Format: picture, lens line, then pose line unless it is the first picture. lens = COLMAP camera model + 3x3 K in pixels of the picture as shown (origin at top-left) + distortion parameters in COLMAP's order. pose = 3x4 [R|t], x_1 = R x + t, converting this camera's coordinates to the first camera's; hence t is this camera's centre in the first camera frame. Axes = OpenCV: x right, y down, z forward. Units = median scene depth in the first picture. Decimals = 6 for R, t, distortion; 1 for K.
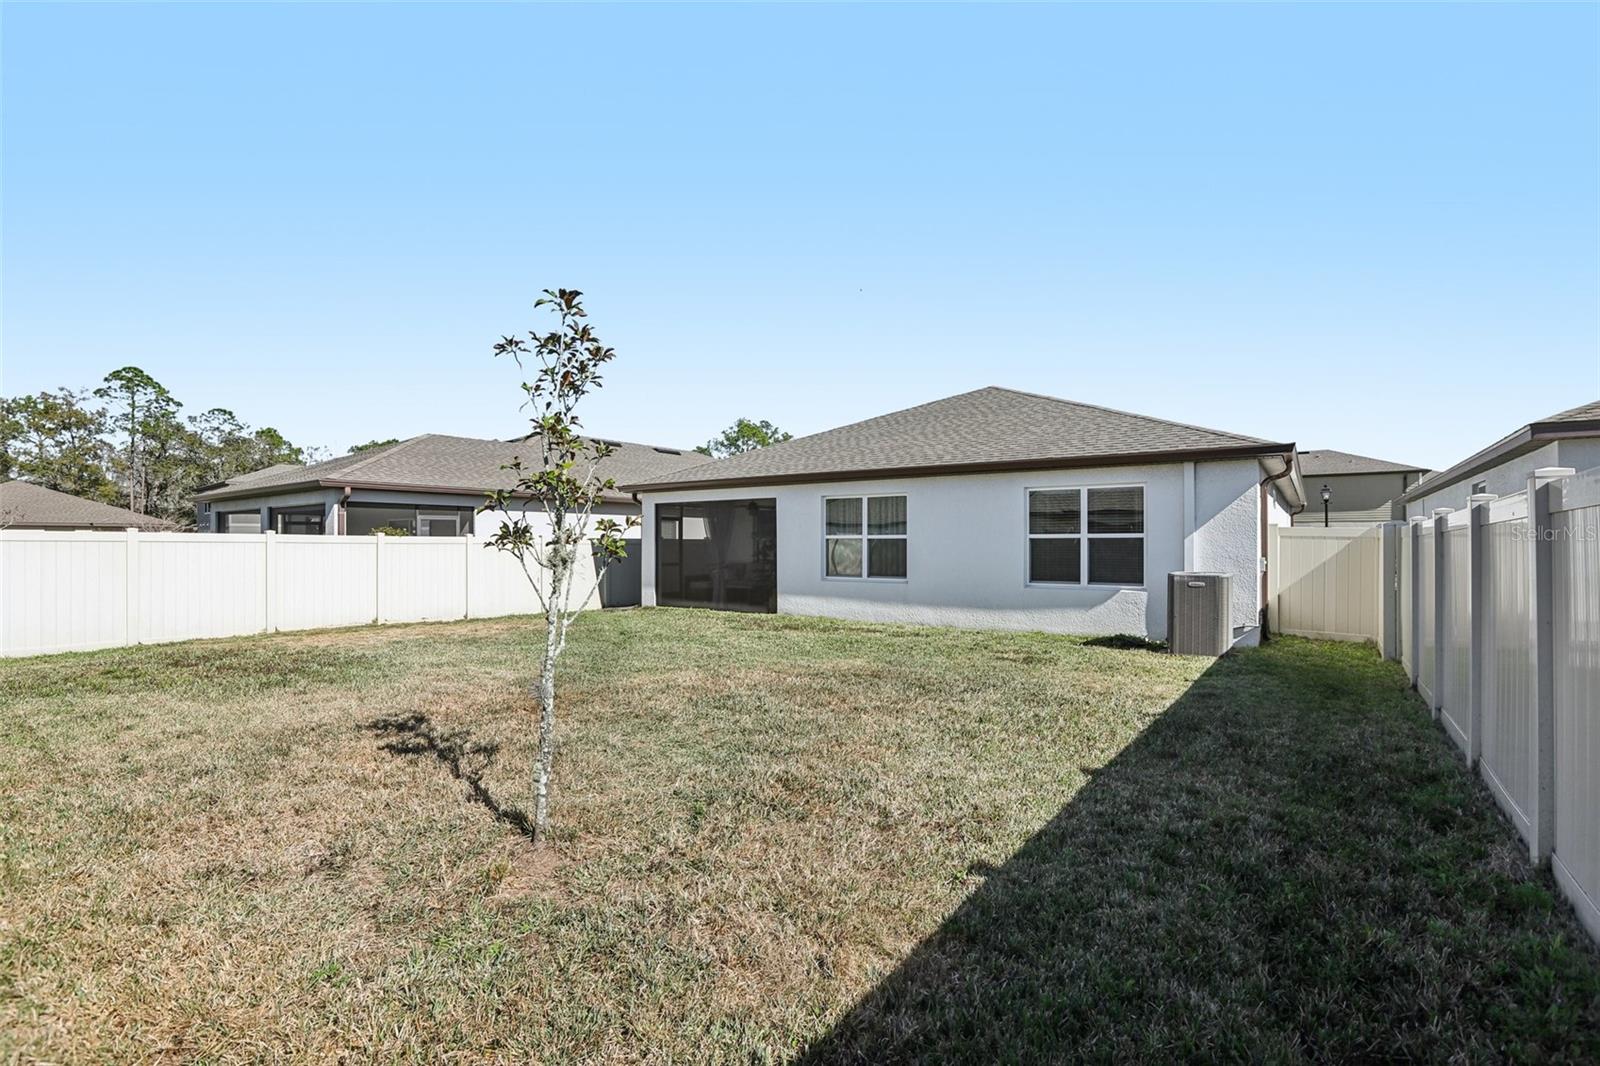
lens RADIAL K [[732.2, 0, 801.5], [0, 732.2, 549.8], [0, 0, 1]] dist [-0.036359, 0.000033]
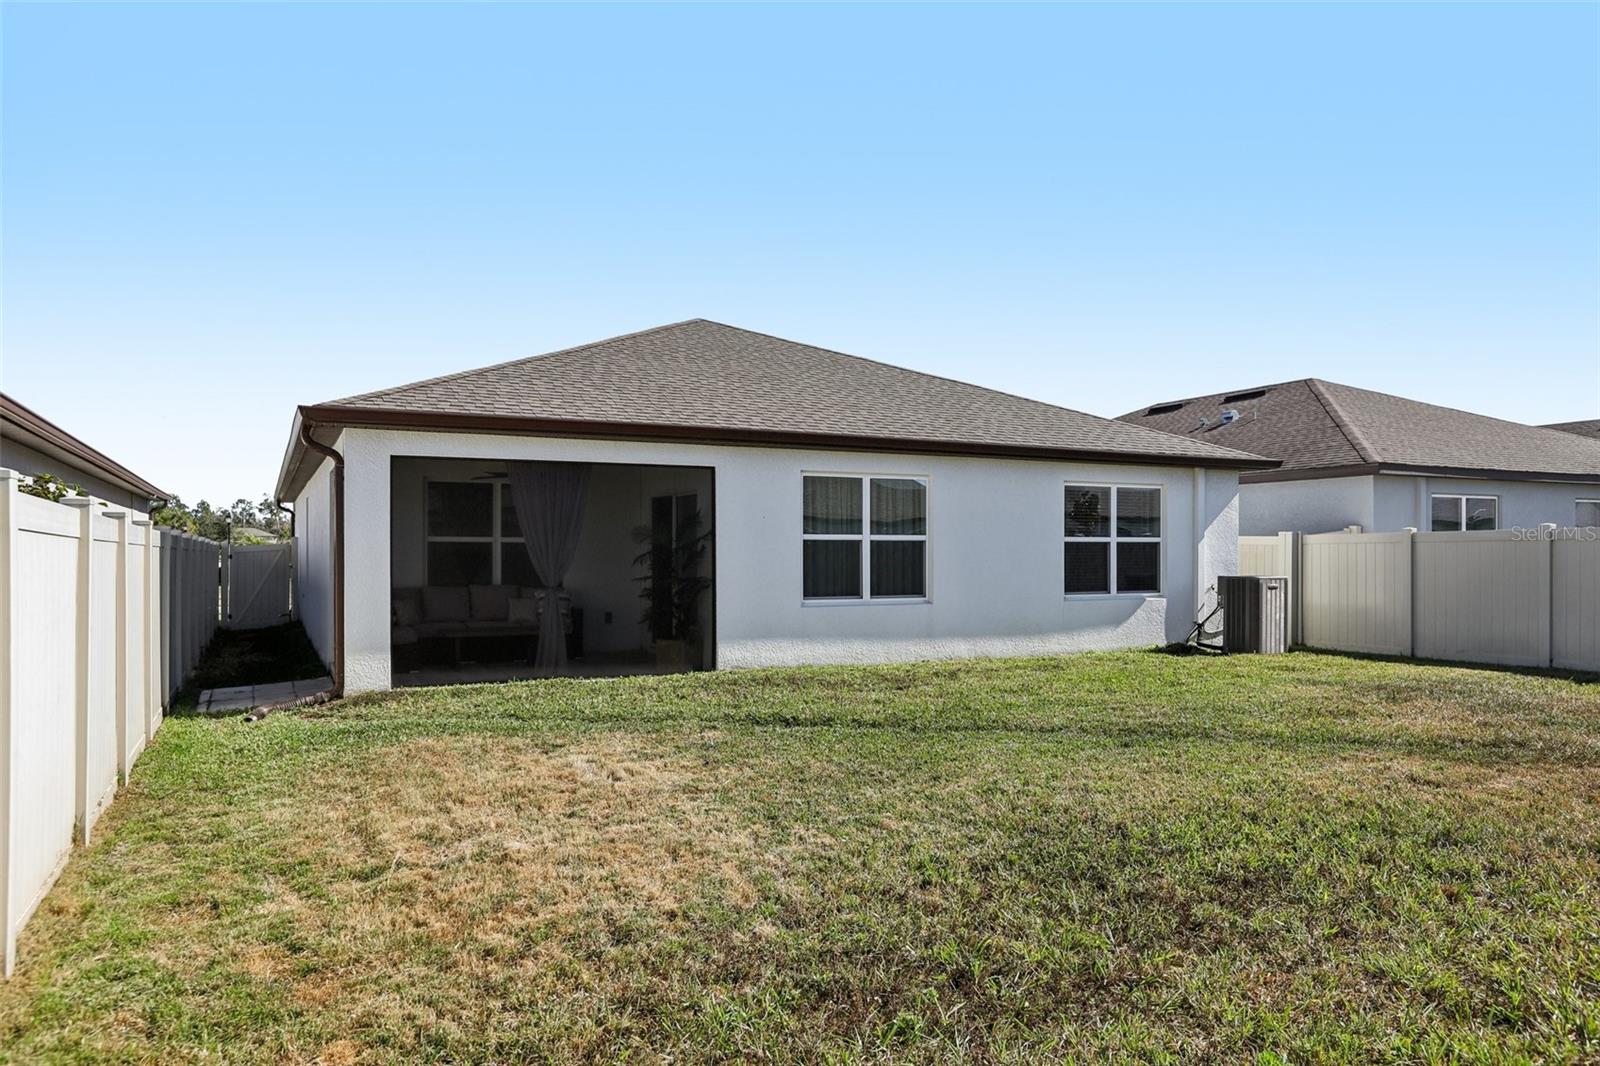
lens RADIAL K [[1085.0, 0, 800.0], [0, 1085.0, 533.0], [0, 0, 1]] dist [0.001616, 0.000572]
pose [[0.477367, 0.012218, 0.878619, -0.832067], [0.004431, 0.999857, -0.016312, -0.006162], [-0.878693, 0.011679, 0.477245, 0.600274]]
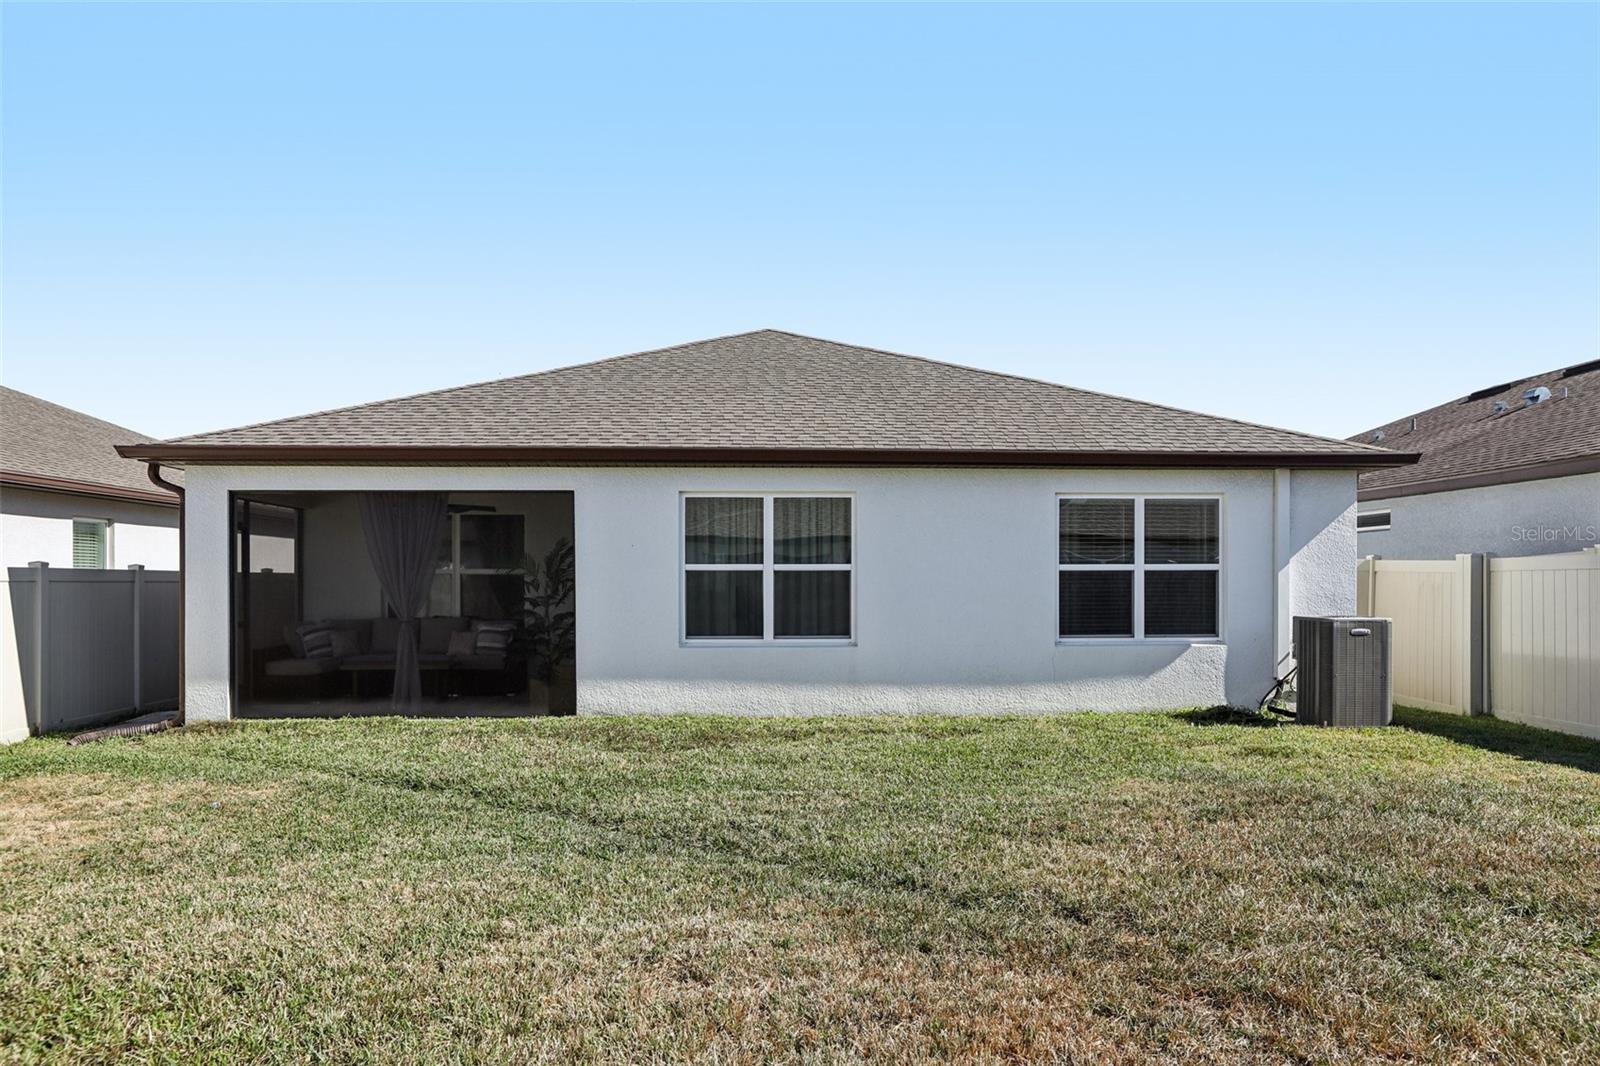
lens RADIAL K [[1099.1, 0, 798.0], [0, 1099.1, 558.6], [0, 0, 1]] dist [0.001960, 0.024792]
pose [[0.787542, 0.009620, 0.616185, -0.432655], [0.007012, 0.999674, -0.024570, -0.003338], [-0.616221, 0.023671, 0.787218, 0.325612]]
